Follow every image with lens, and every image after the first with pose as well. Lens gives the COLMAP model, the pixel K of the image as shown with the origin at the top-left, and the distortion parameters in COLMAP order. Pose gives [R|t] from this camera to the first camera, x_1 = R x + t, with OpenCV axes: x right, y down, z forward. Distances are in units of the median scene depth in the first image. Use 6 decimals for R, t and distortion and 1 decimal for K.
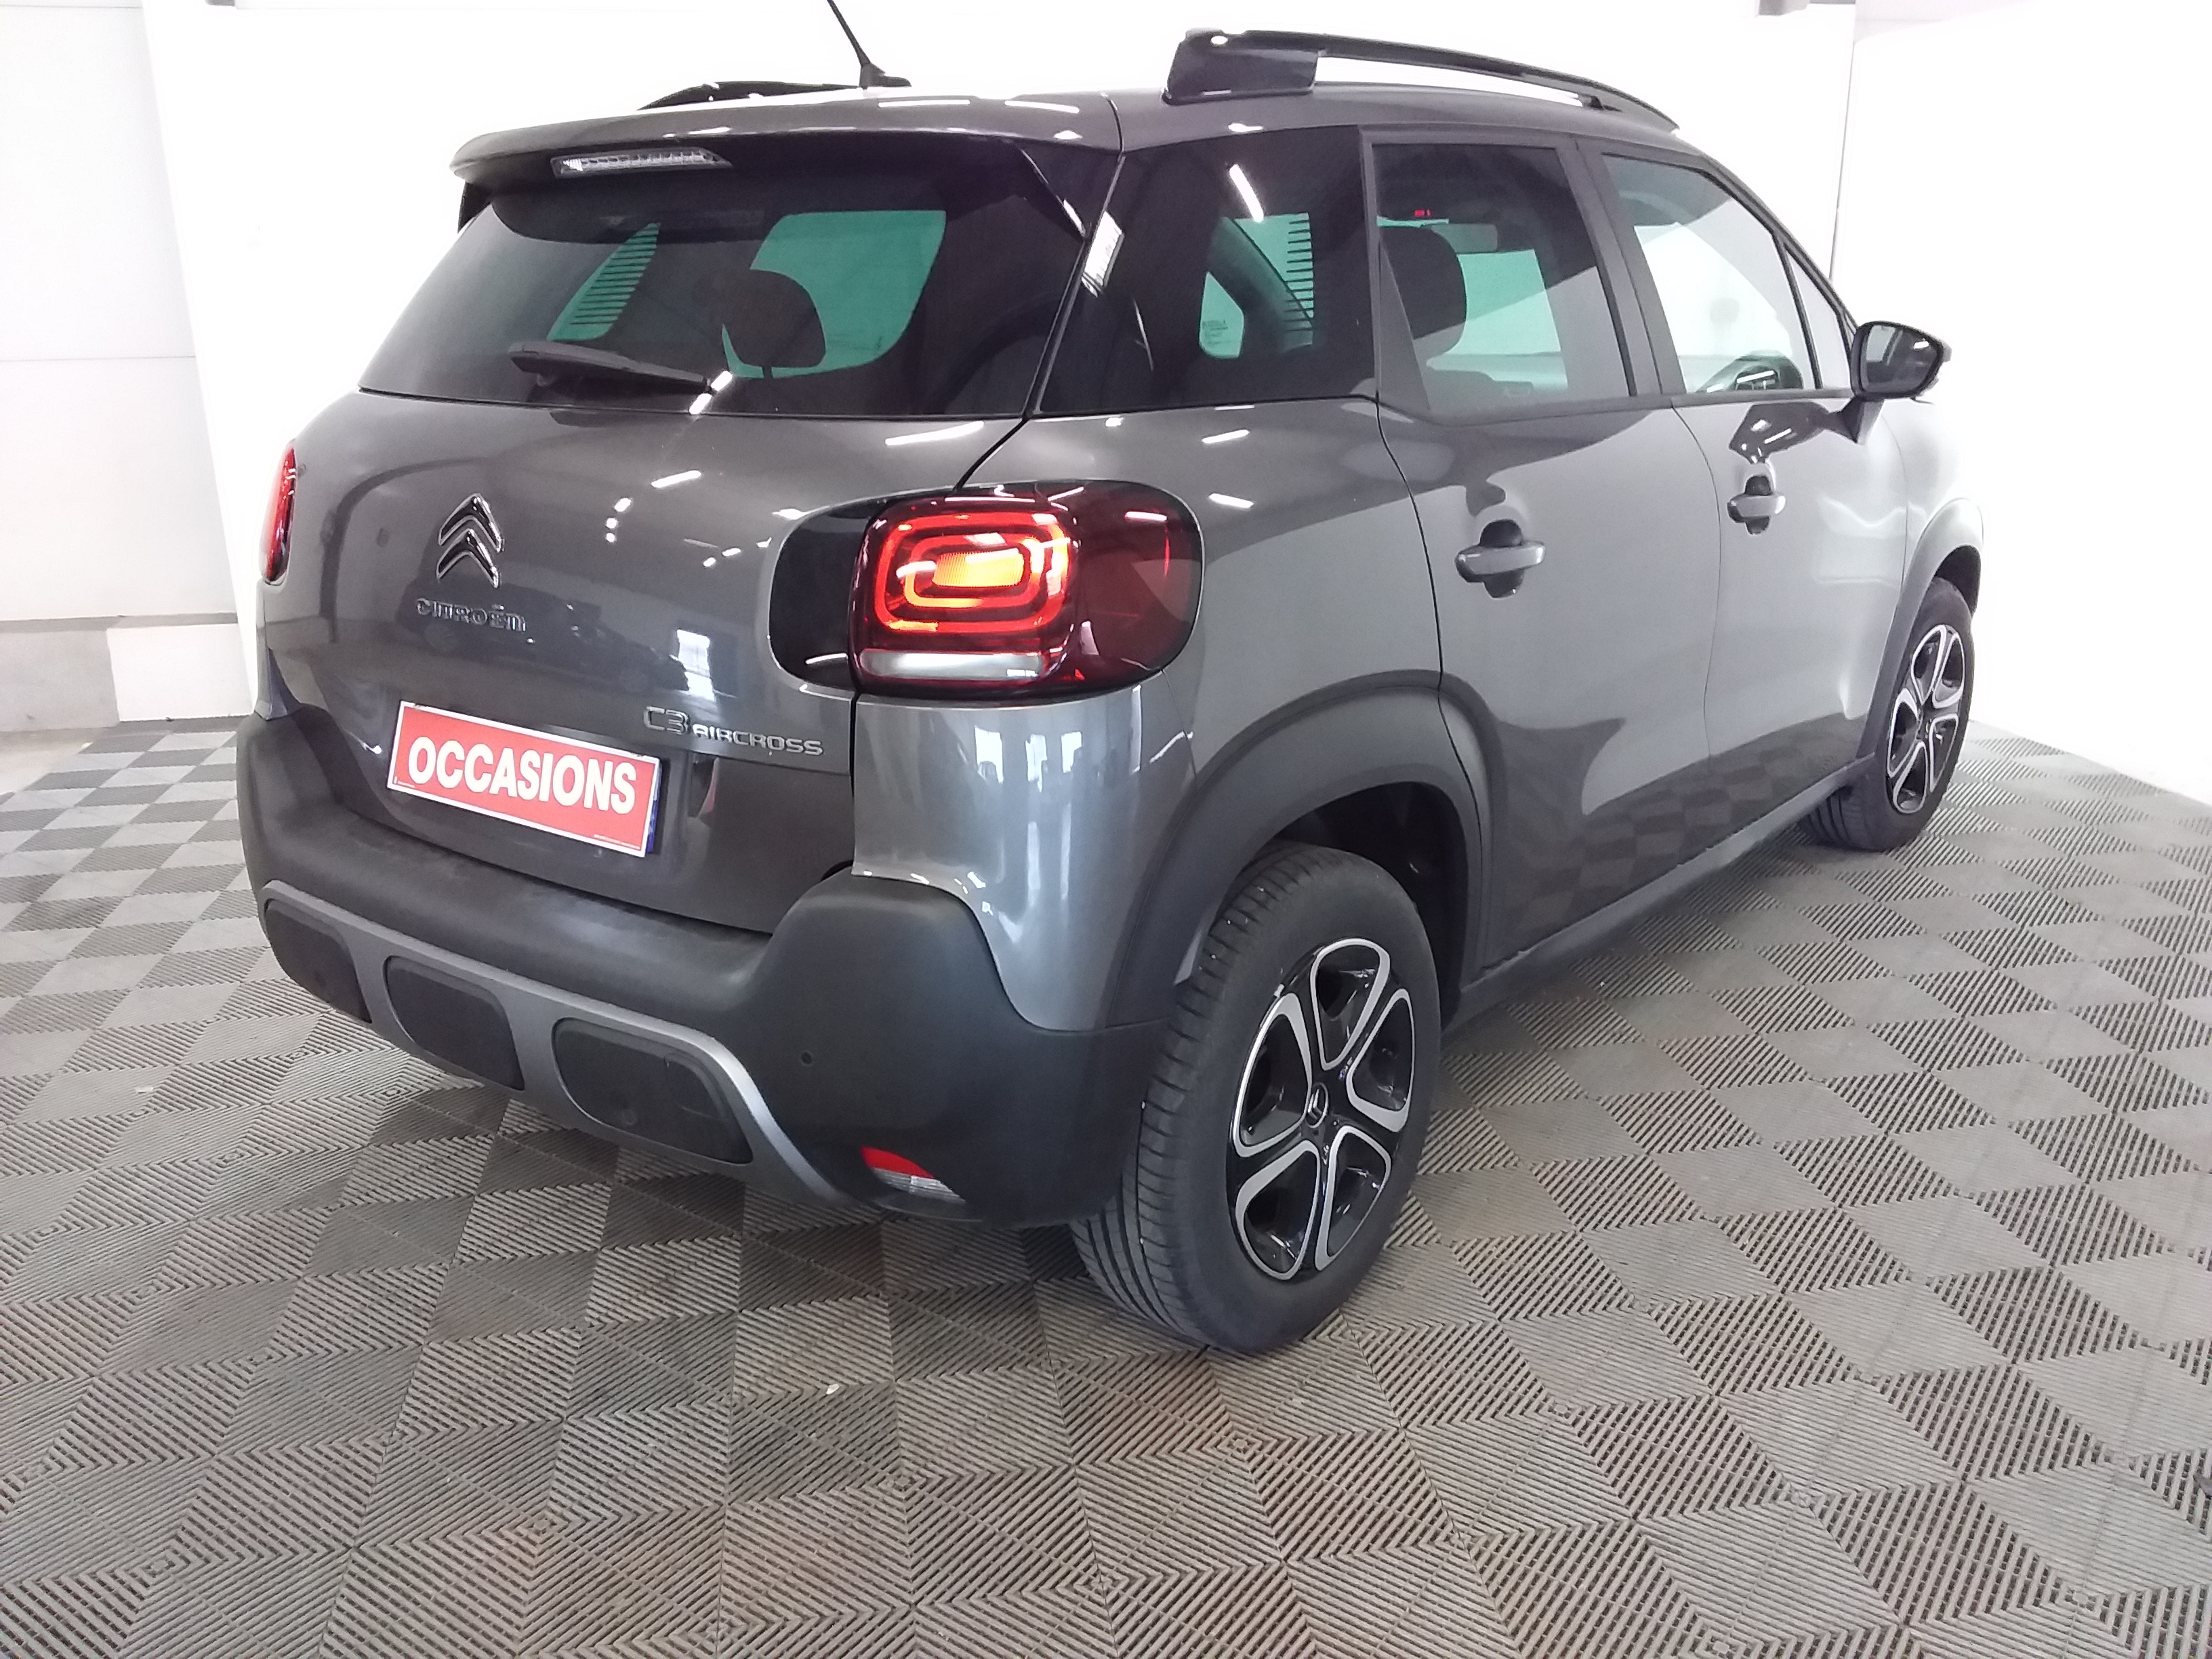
lens RADIAL K [[1737.7, 0, 1106.0], [0, 1737.7, 829.5], [0, 0, 1]] dist [0.137757, -0.189792]
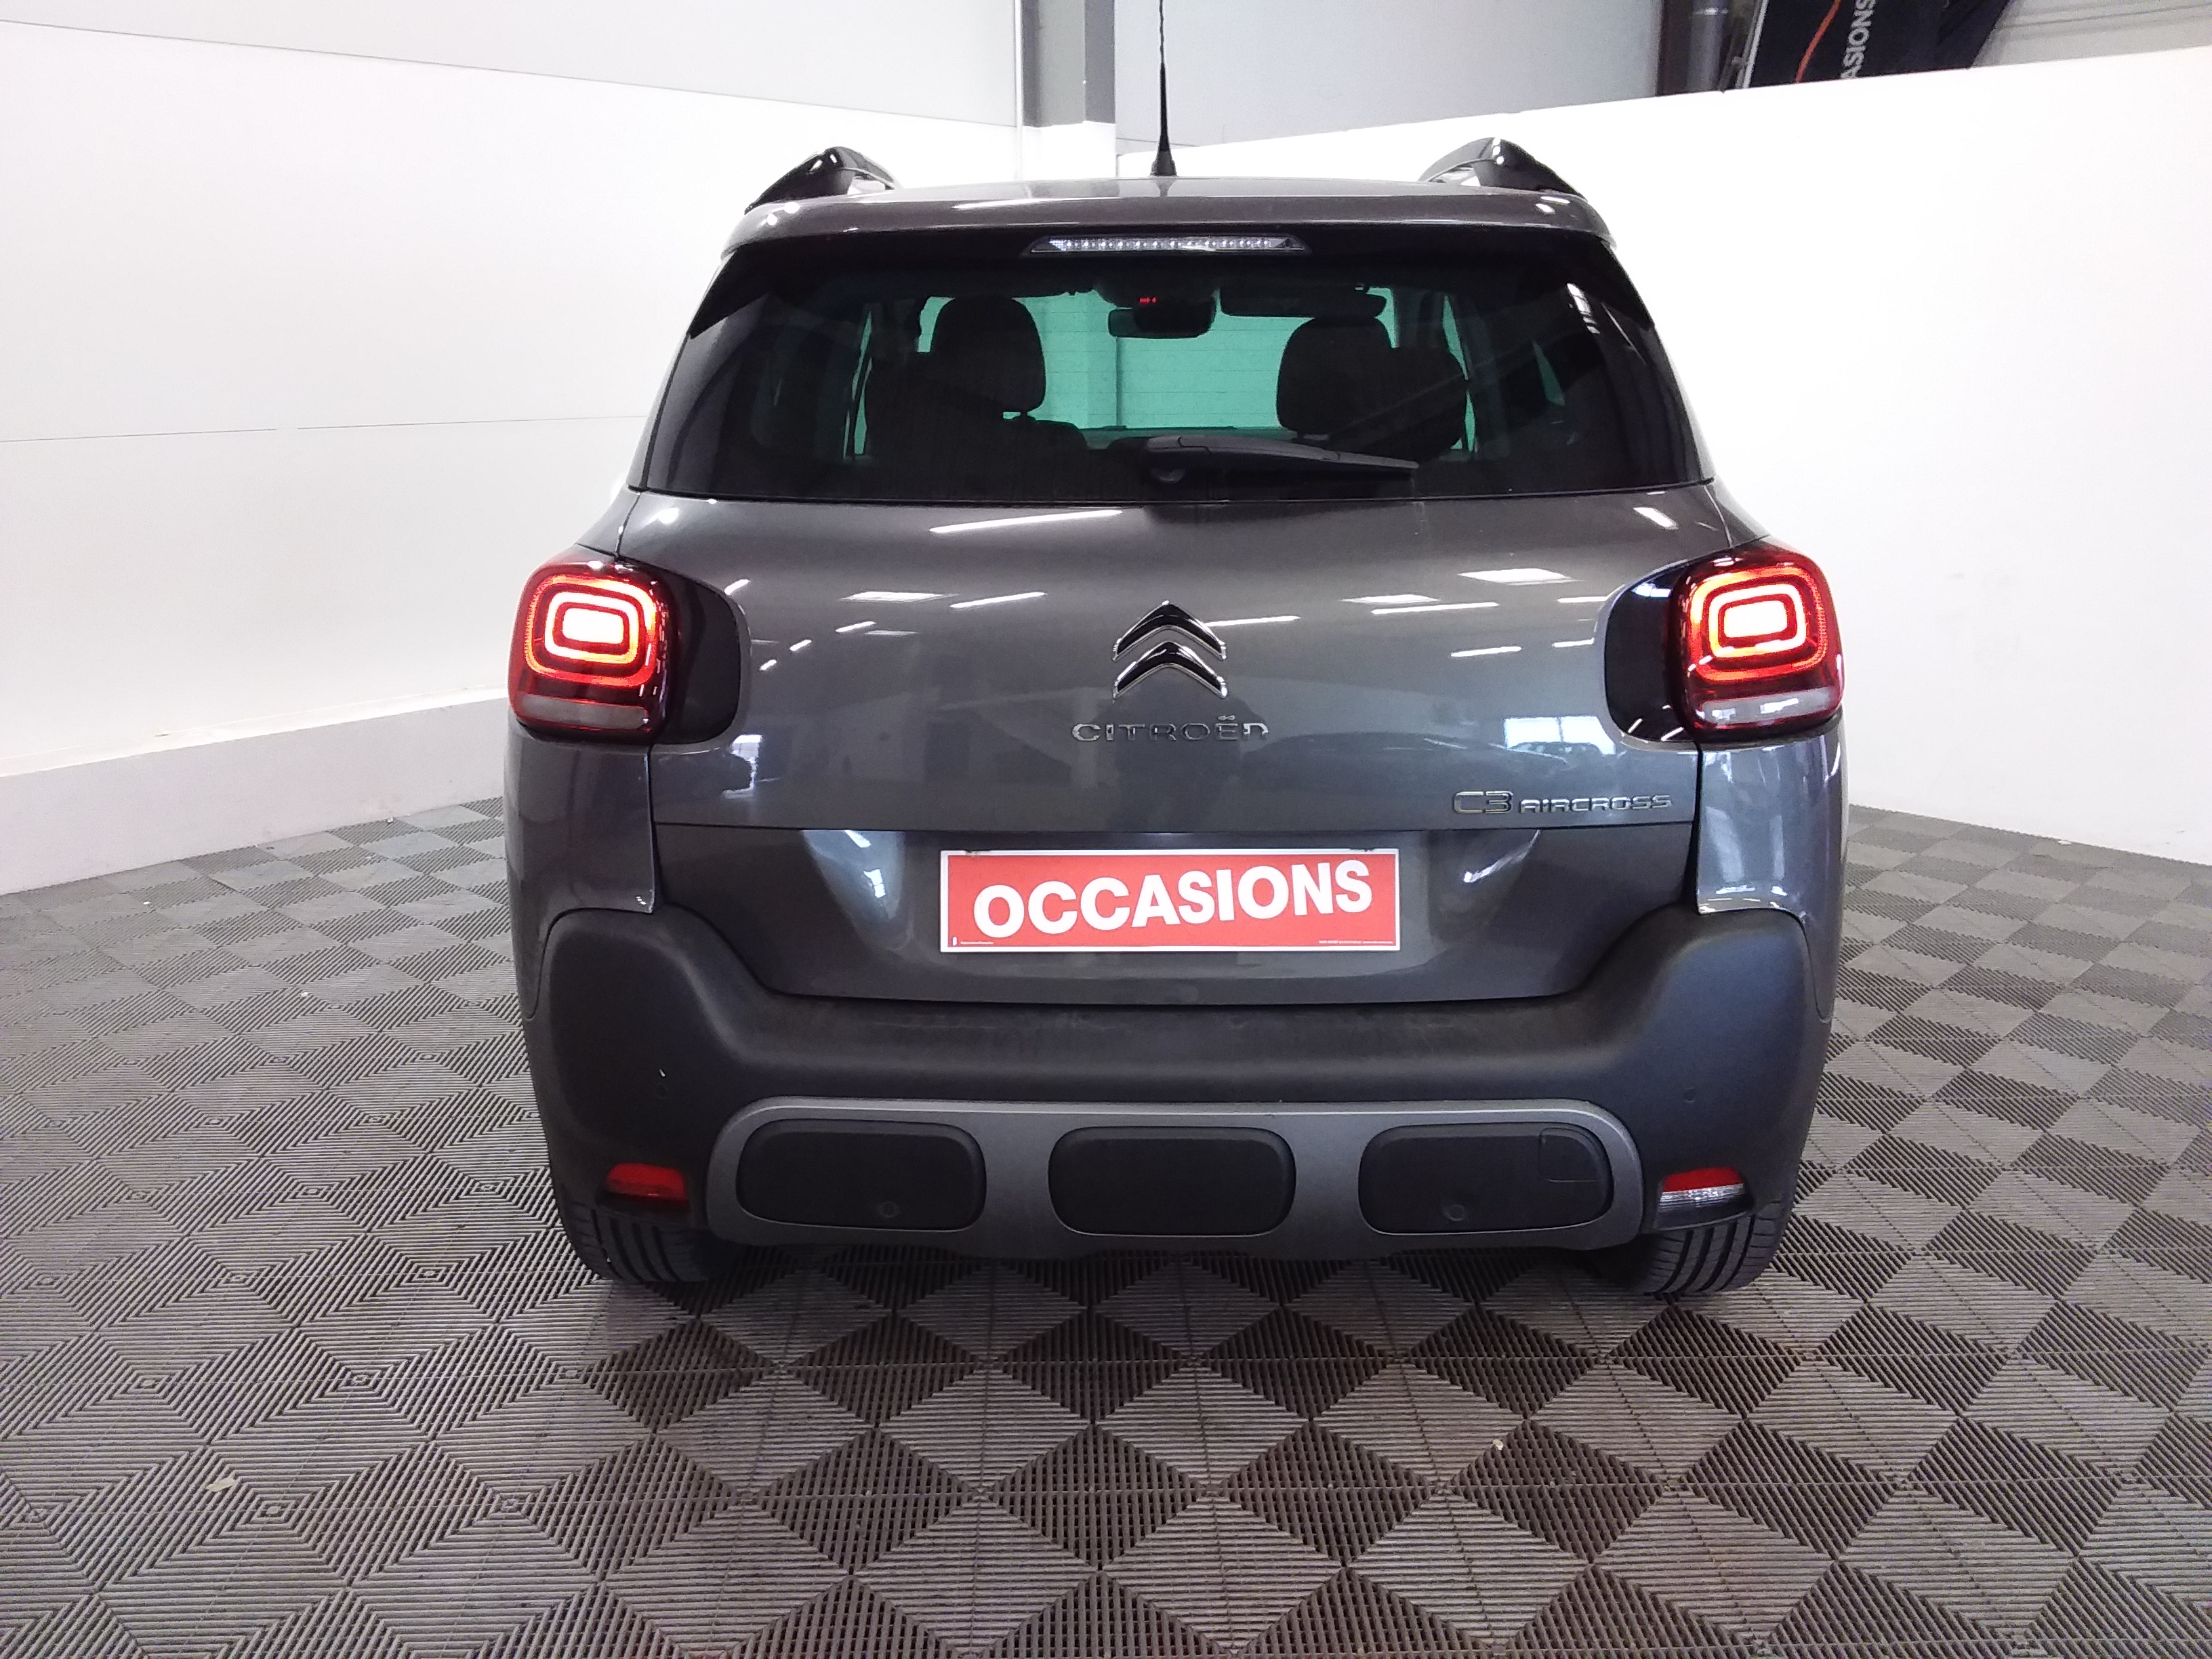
lens RADIAL K [[1737.7, 0, 1106.0], [0, 1737.7, 829.5], [0, 0, 1]] dist [0.137757, -0.189792]
pose [[0.797918, -0.153591, 0.582870, -0.890886], [0.173607, 0.984574, 0.021785, -0.093959], [-0.577224, 0.083808, 0.812273, 0.277797]]
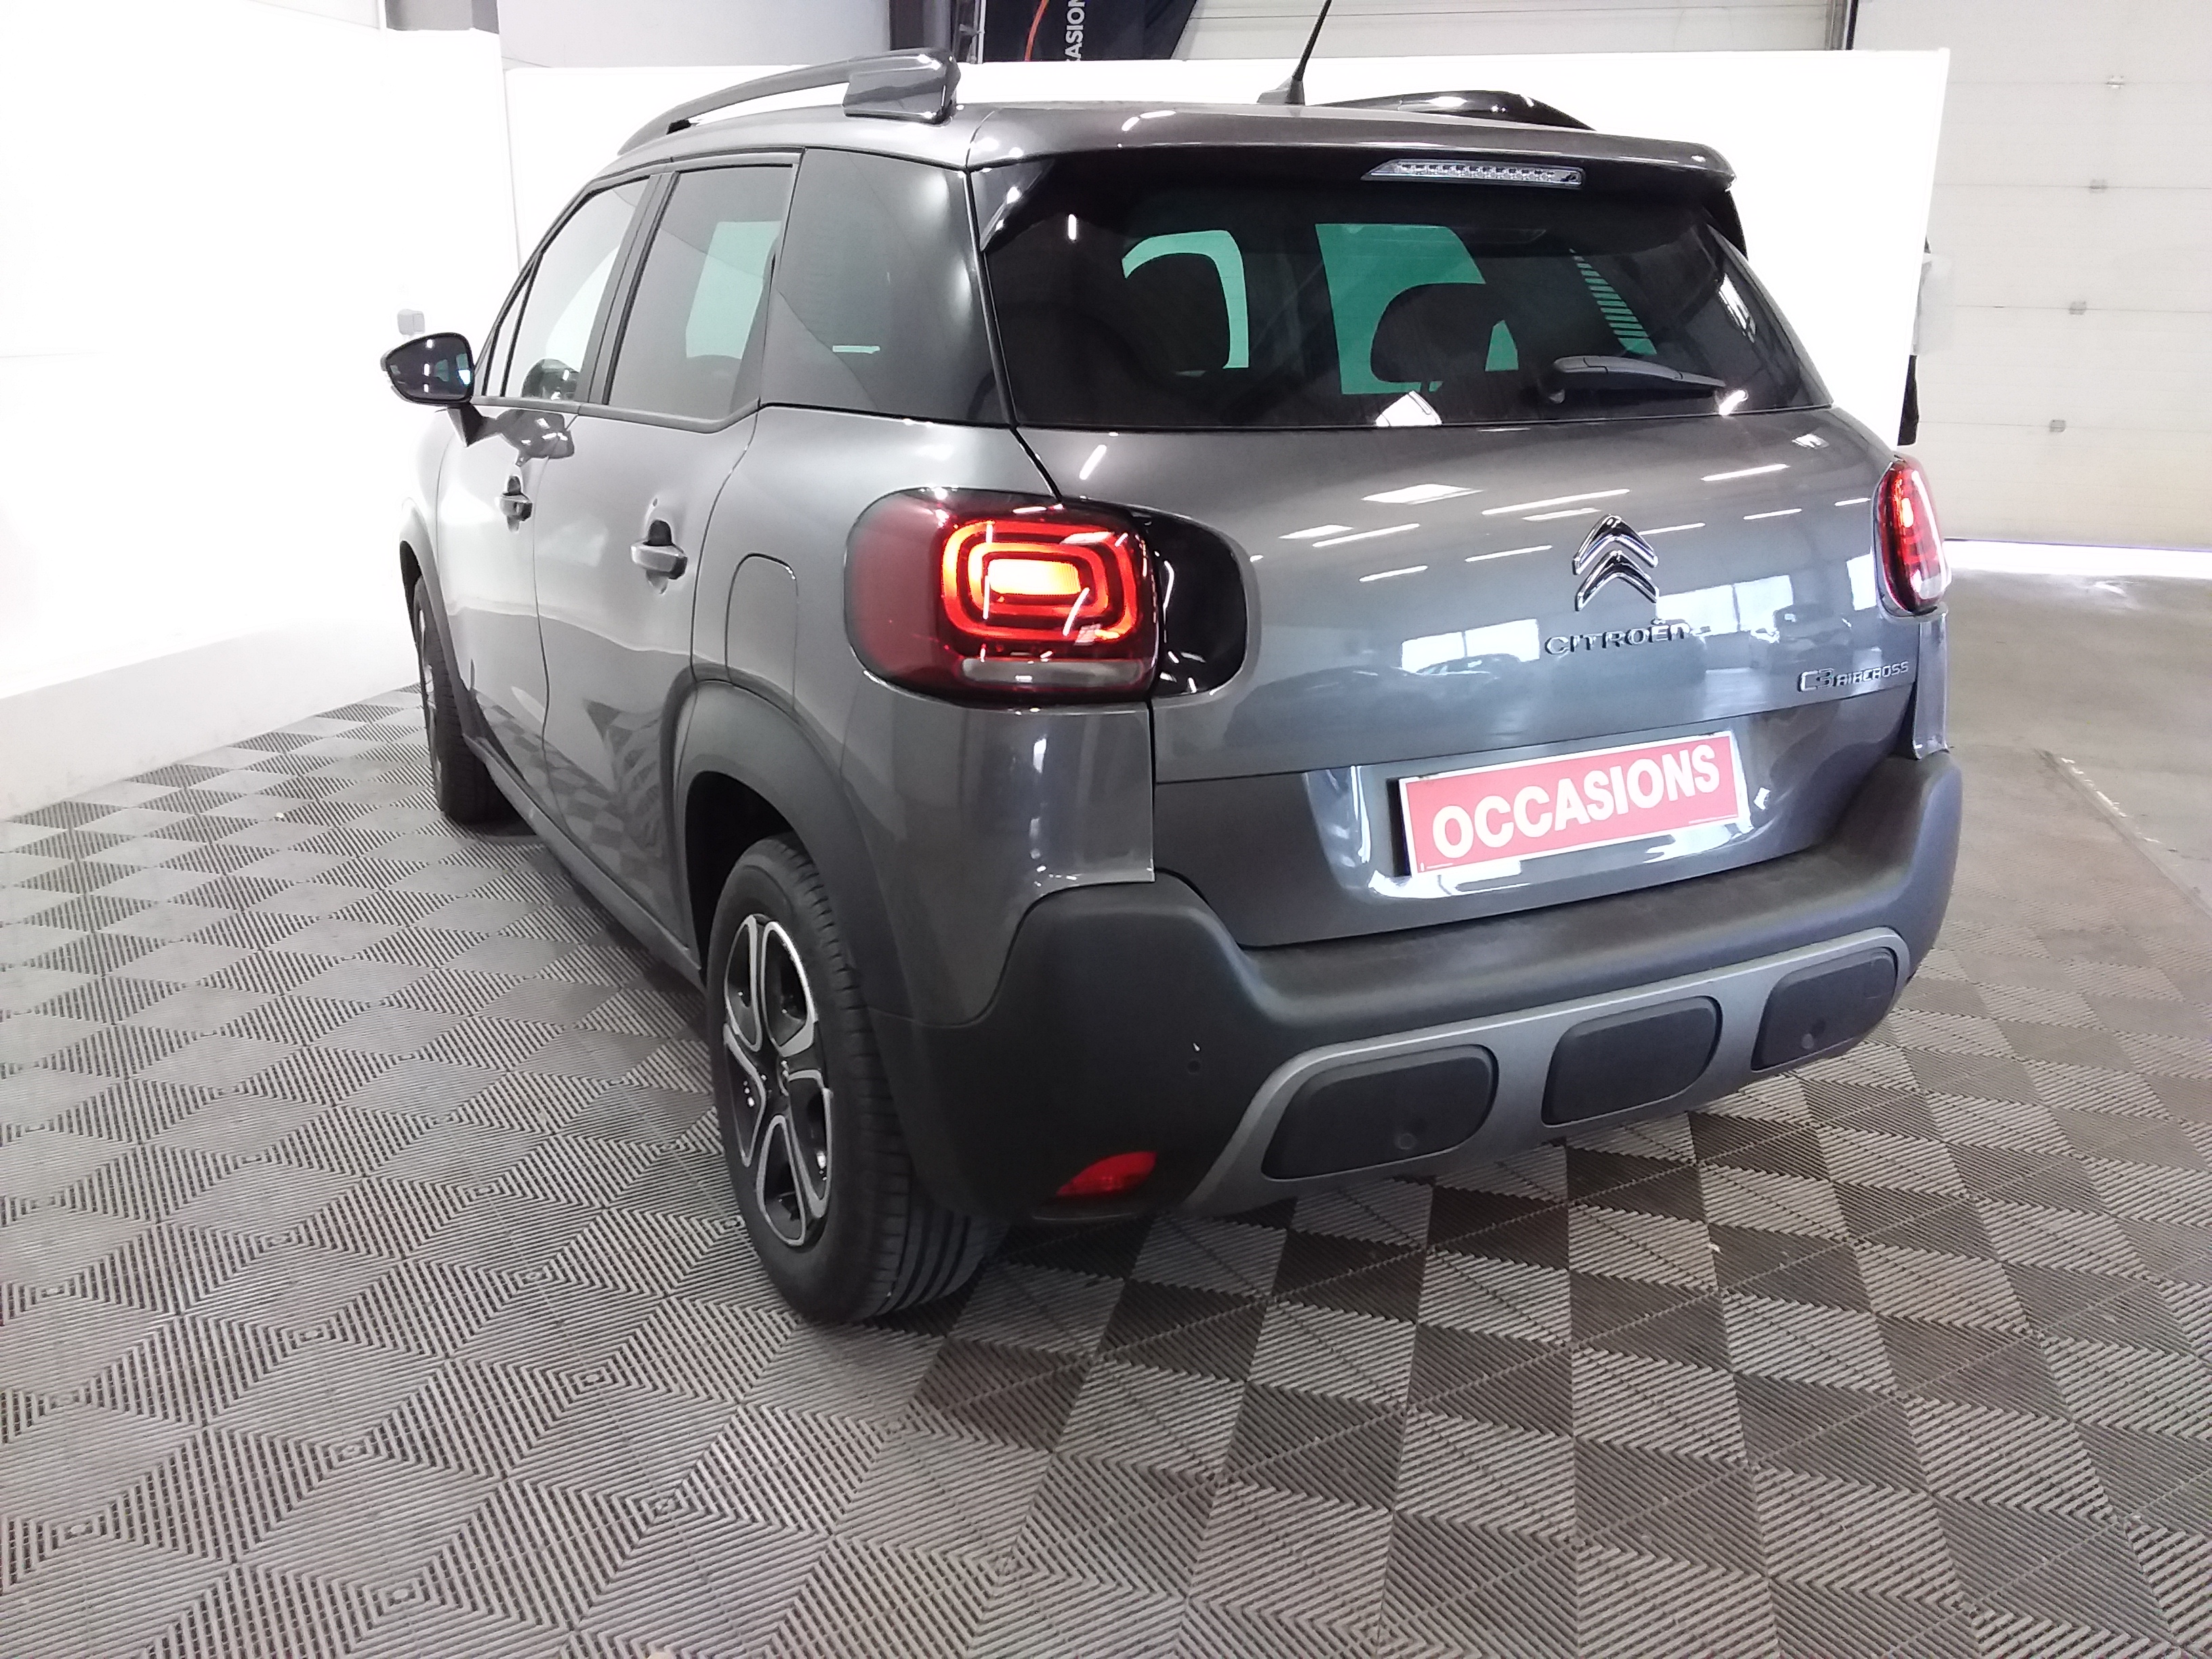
lens RADIAL K [[1737.7, 0, 1106.0], [0, 1737.7, 829.5], [0, 0, 1]] dist [0.137757, -0.189792]
pose [[0.399199, -0.248277, 0.882609, -1.304319], [0.253153, 0.955065, 0.154159, -0.233021], [-0.881223, 0.161895, 0.444113, 0.806007]]
